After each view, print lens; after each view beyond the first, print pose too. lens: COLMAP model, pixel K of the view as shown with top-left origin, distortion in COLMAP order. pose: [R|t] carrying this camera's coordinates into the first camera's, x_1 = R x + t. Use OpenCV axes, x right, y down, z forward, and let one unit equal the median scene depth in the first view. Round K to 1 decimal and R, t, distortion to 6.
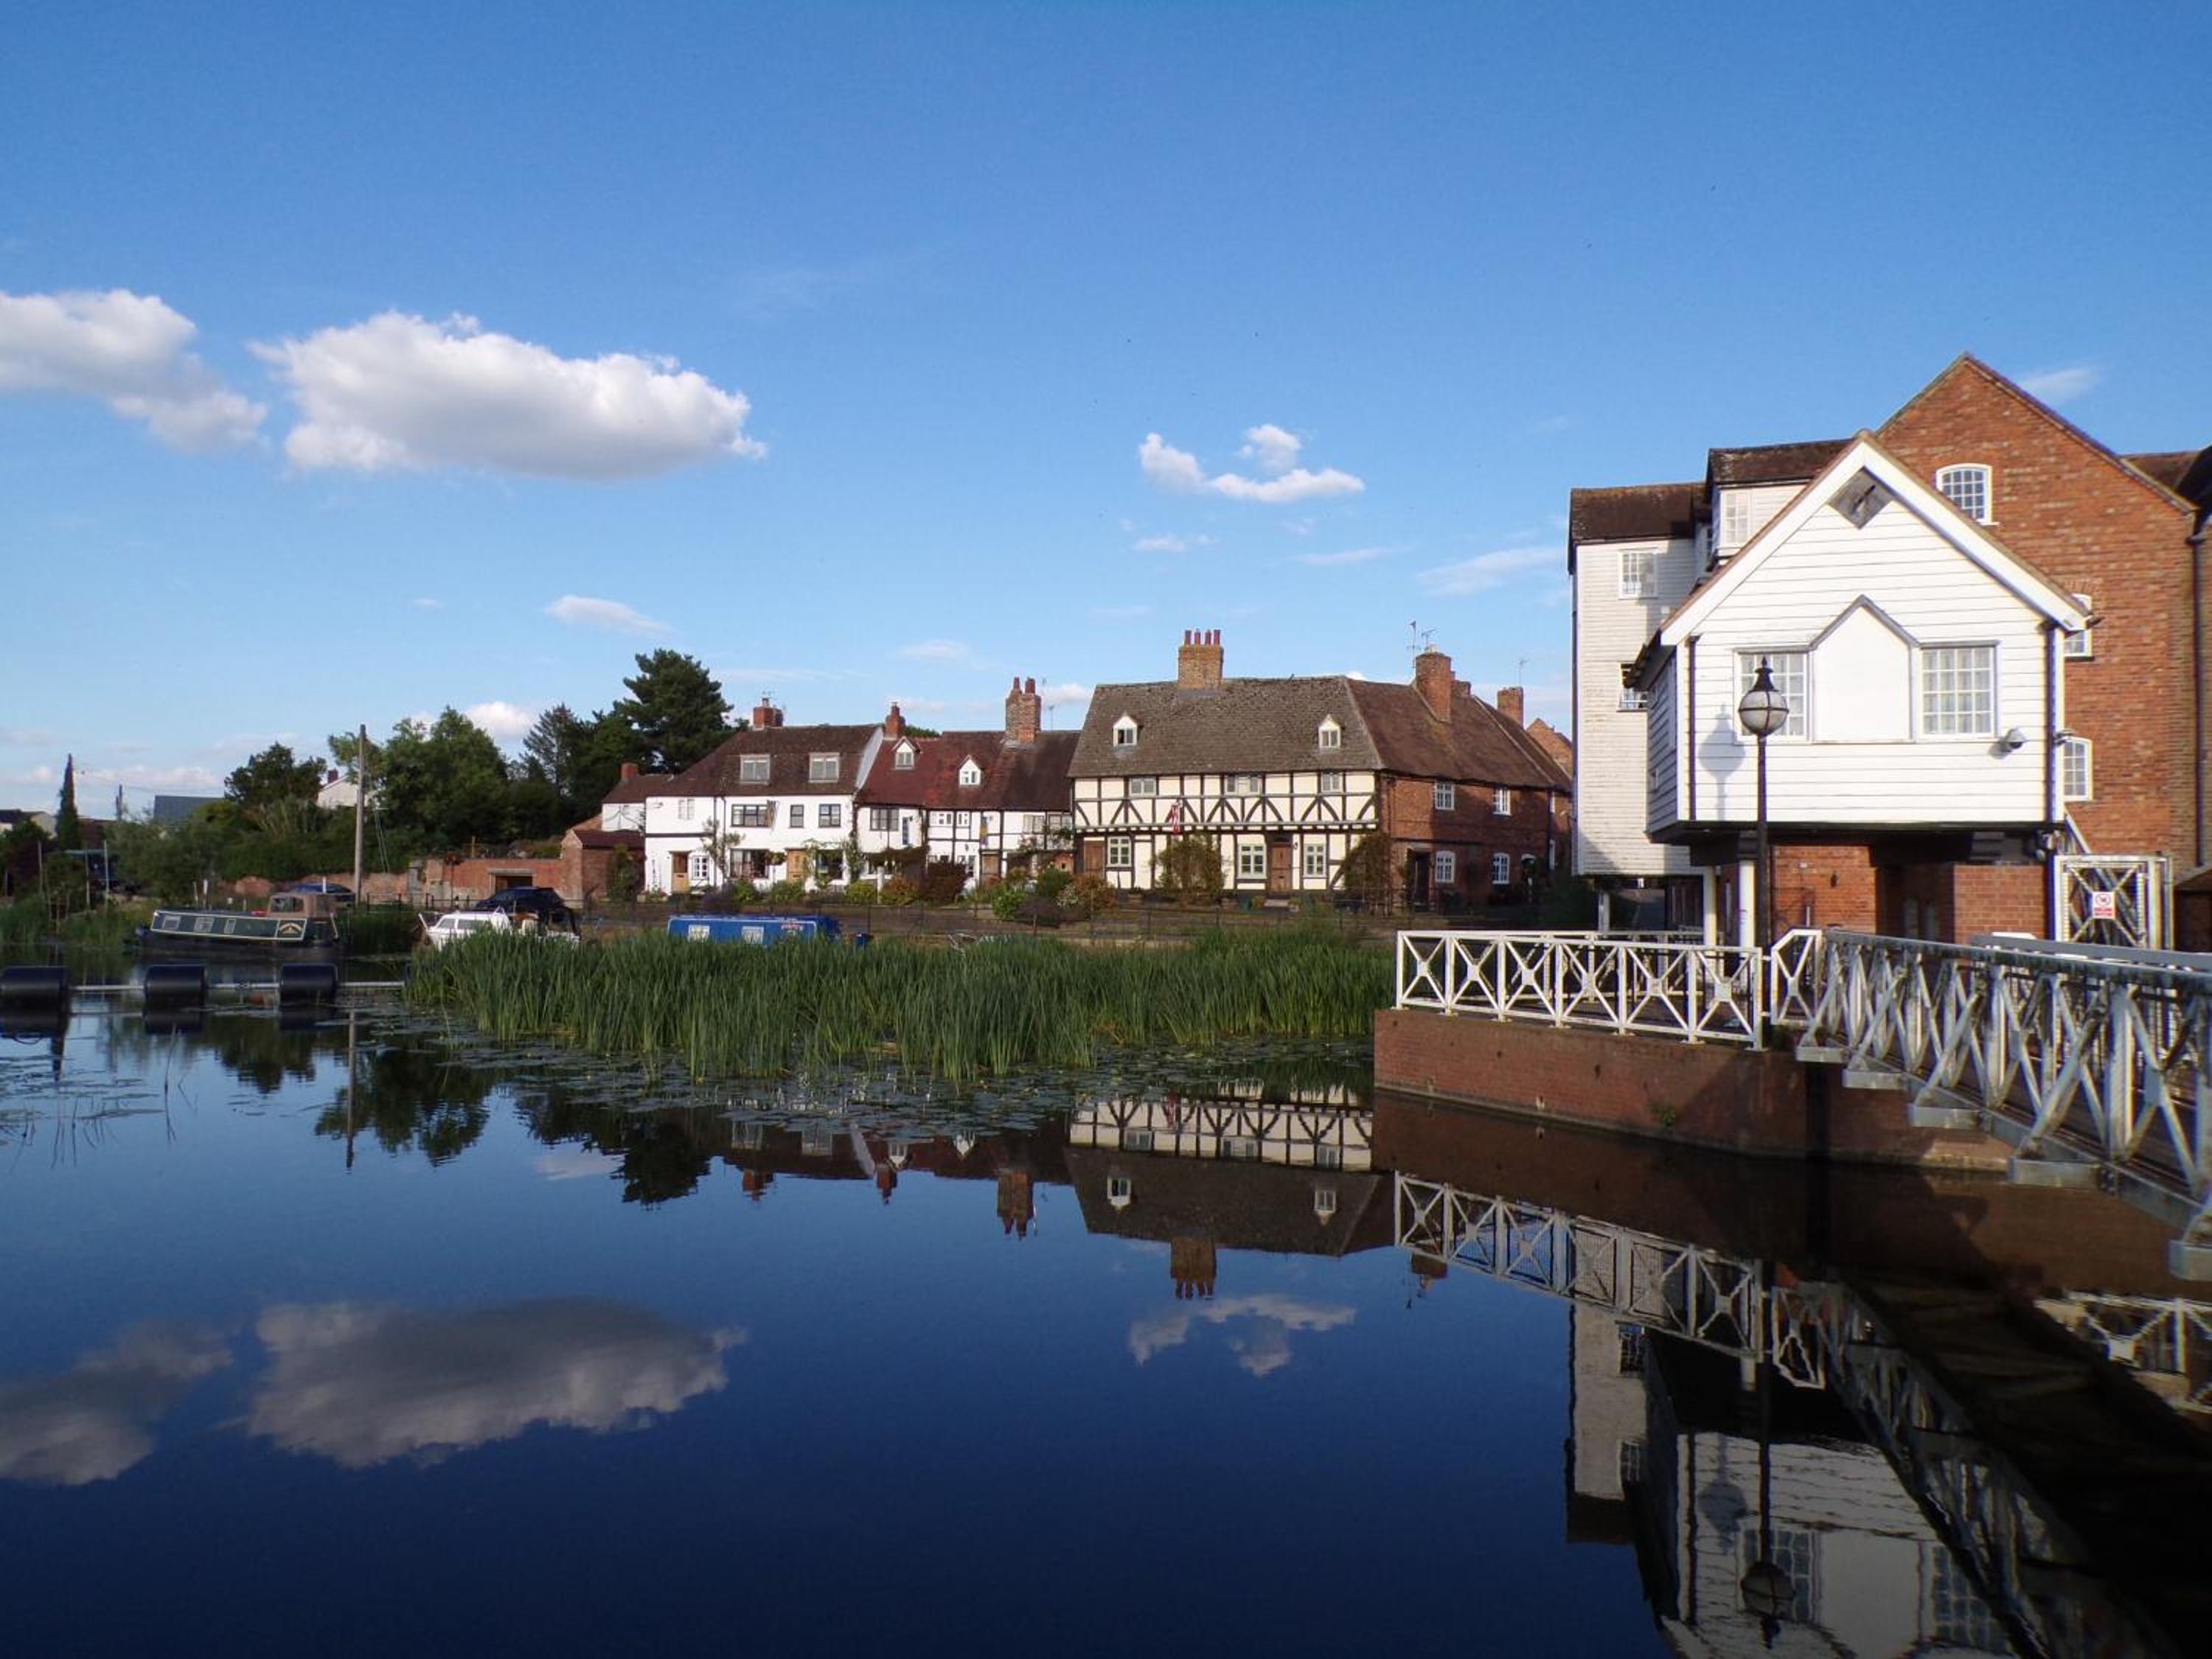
lens RADIAL K [[1540.3, 0, 1104.2], [0, 1540.3, 828.4], [0, 0, 1]] dist [0.000763, 0.018714]
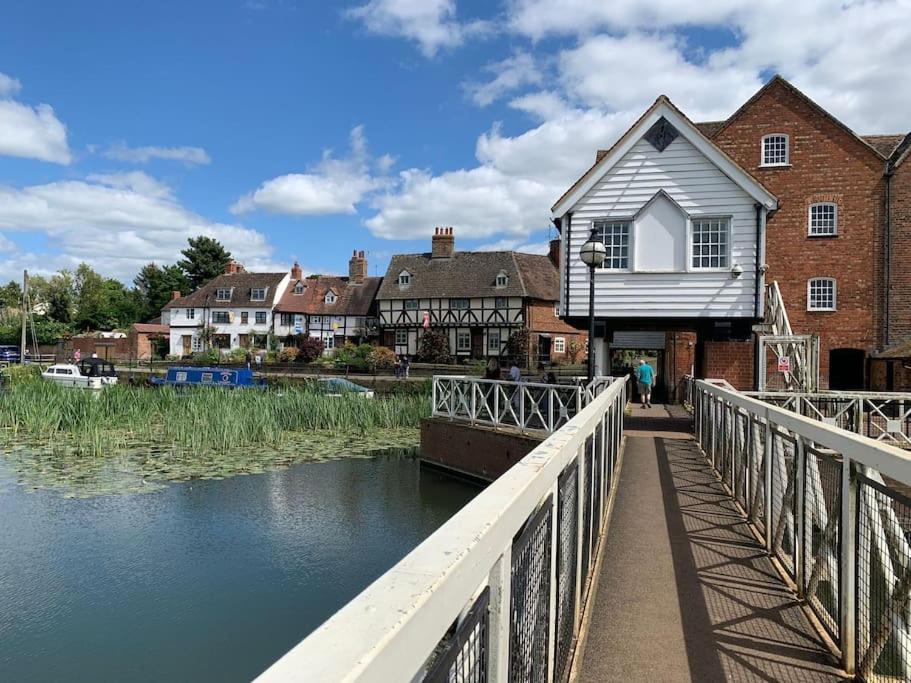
lens RADIAL K [[710.6, 0, 485.0], [0, 710.6, 362.6], [0, 0, 1]] dist [0.071123, -0.090264]
pose [[0.999387, 0.004227, 0.034744, 0.090987], [-0.005917, 0.998796, 0.048698, 0.003218], [-0.034497, -0.048874, 0.998209, 0.059210]]
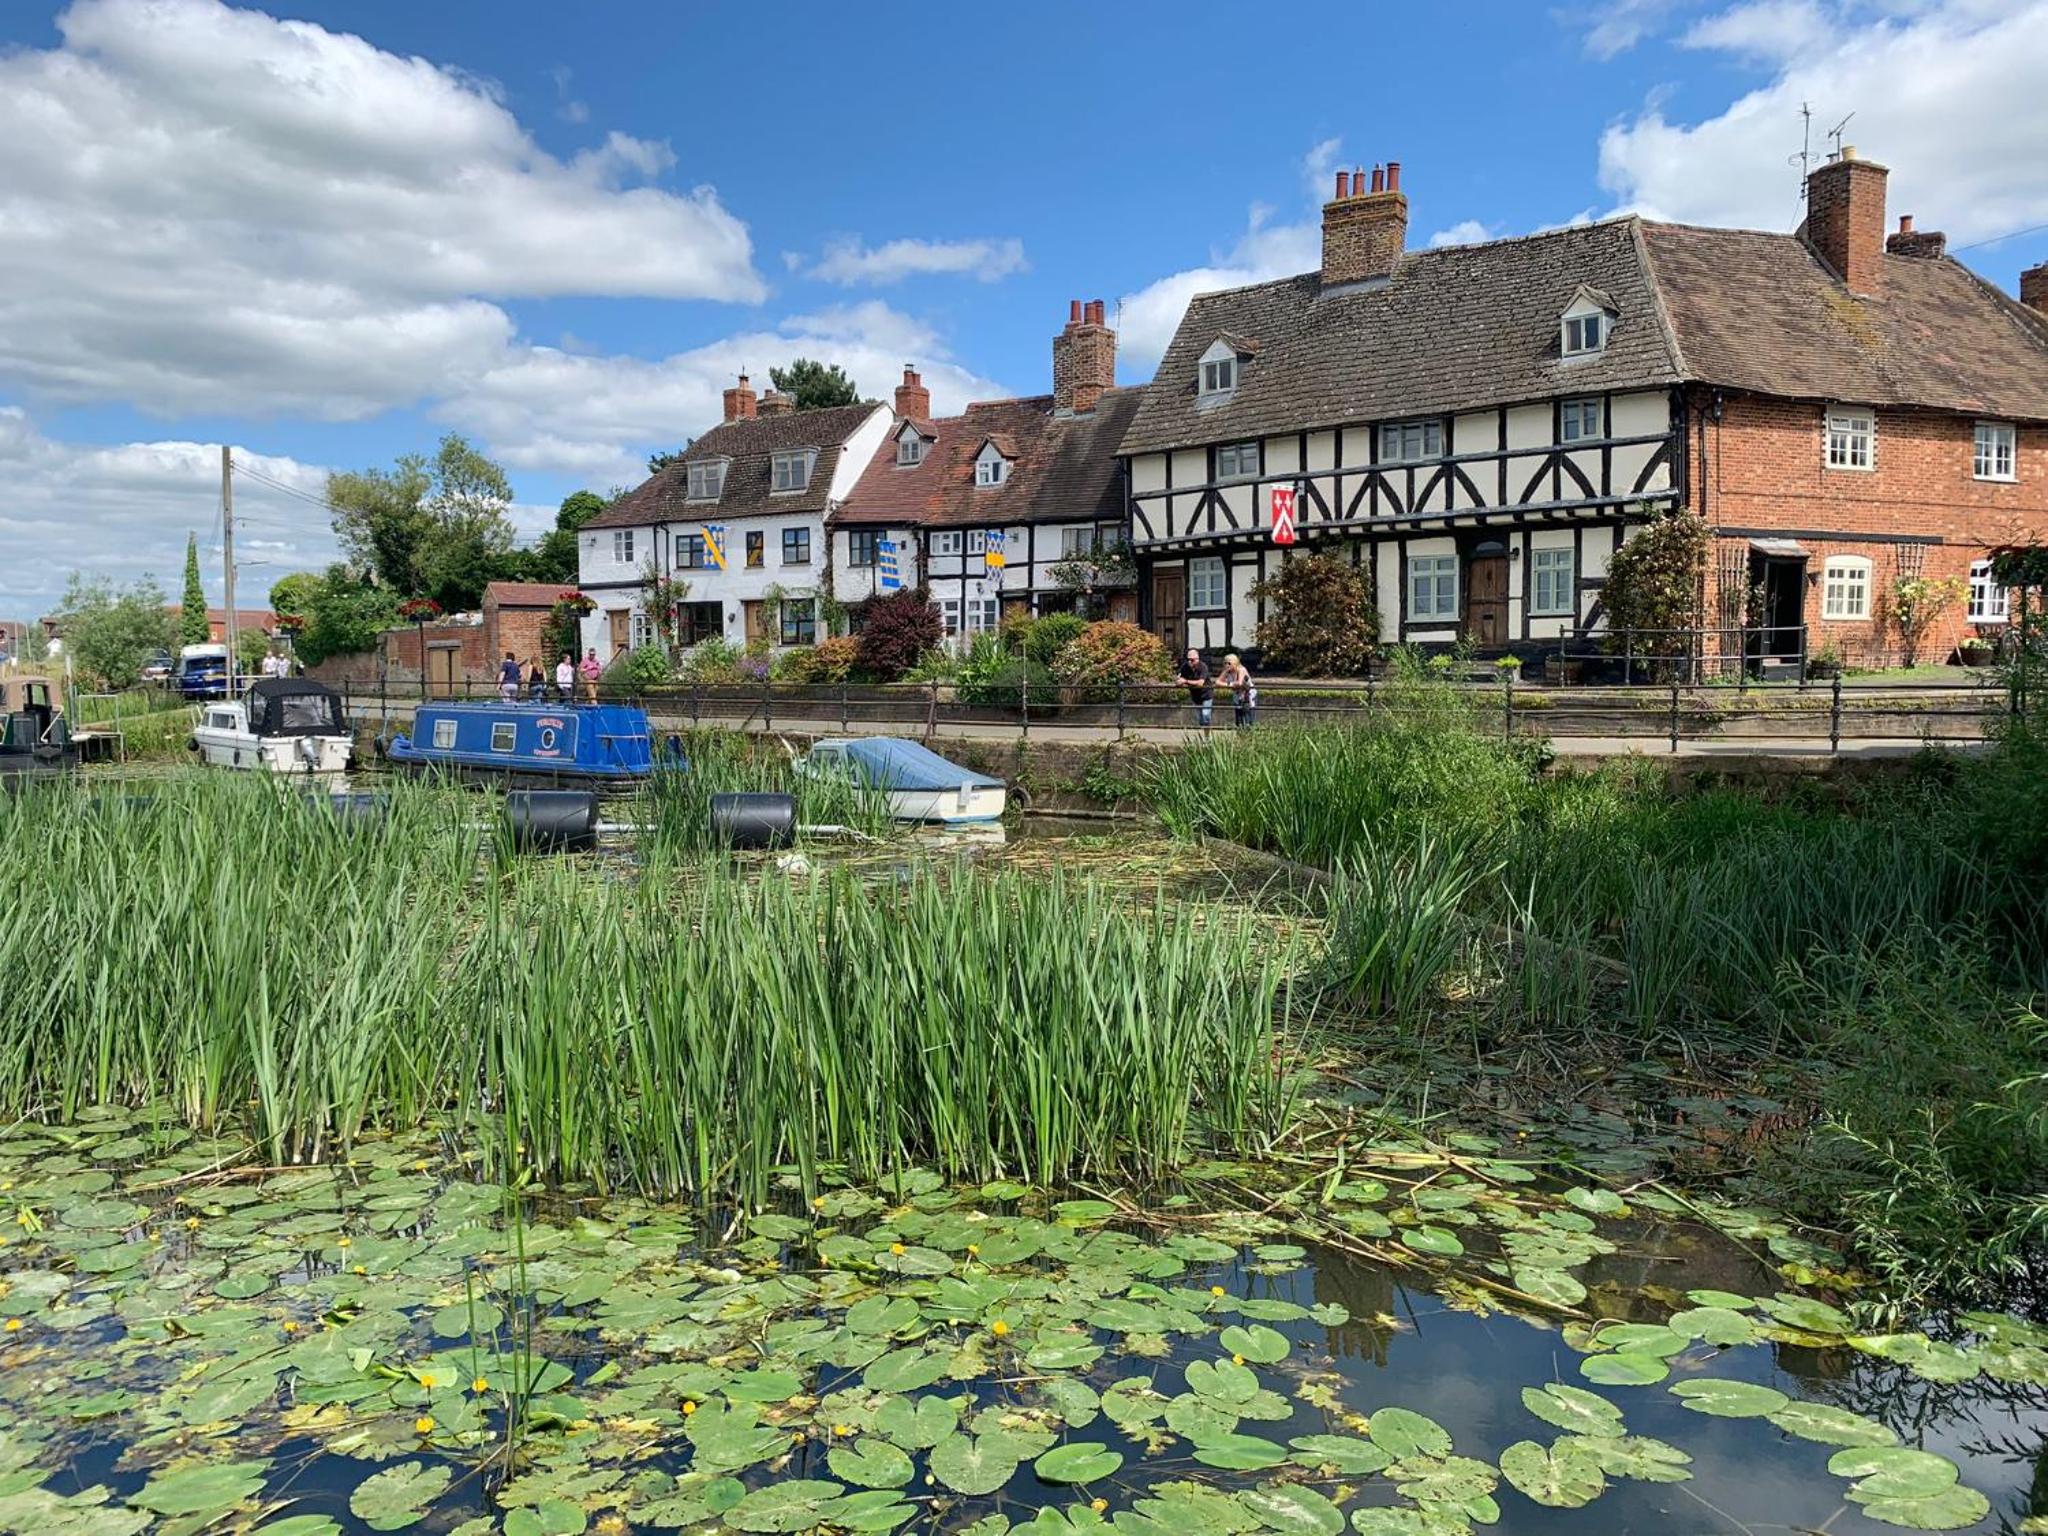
lens RADIAL K [[1597.5, 0, 1017.4], [0, 1597.5, 784.1], [0, 0, 1]] dist [0.071123, -0.090264]
pose [[0.945130, 0.005014, -0.326657, 0.142222], [0.030812, 0.994057, 0.104406, 0.025771], [0.325239, -0.108742, 0.939359, 0.426767]]
